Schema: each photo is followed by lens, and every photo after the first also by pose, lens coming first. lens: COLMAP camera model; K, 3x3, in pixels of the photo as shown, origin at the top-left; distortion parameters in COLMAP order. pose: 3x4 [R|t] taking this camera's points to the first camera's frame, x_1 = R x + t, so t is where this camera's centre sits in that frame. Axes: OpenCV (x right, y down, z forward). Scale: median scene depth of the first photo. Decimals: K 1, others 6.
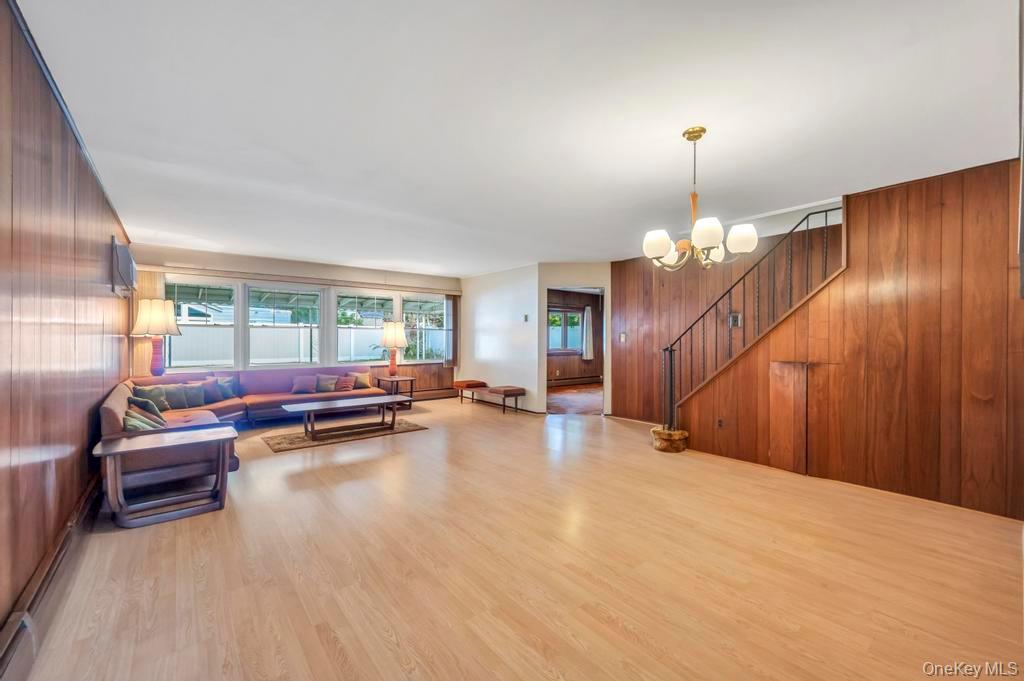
lens RADIAL K [[409.5, 0, 507.5], [0, 409.5, 340.0], [0, 0, 1]] dist [-0.000304, 0.000431]
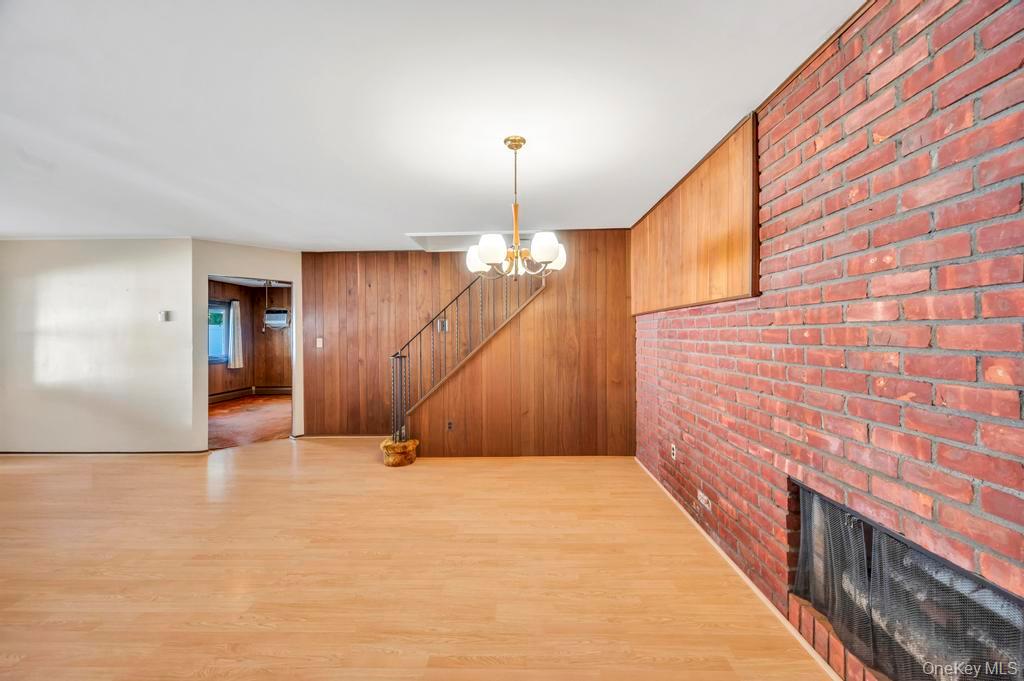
lens RADIAL K [[409.5, 0, 513.1], [0, 409.5, 334.2], [0, 0, 1]] dist [-0.000304, 0.000431]
pose [[0.641452, -0.005609, 0.767143, -0.162609], [0.012249, 0.999921, -0.002931, -0.021604], [-0.767065, 0.011277, 0.641470, 0.201683]]
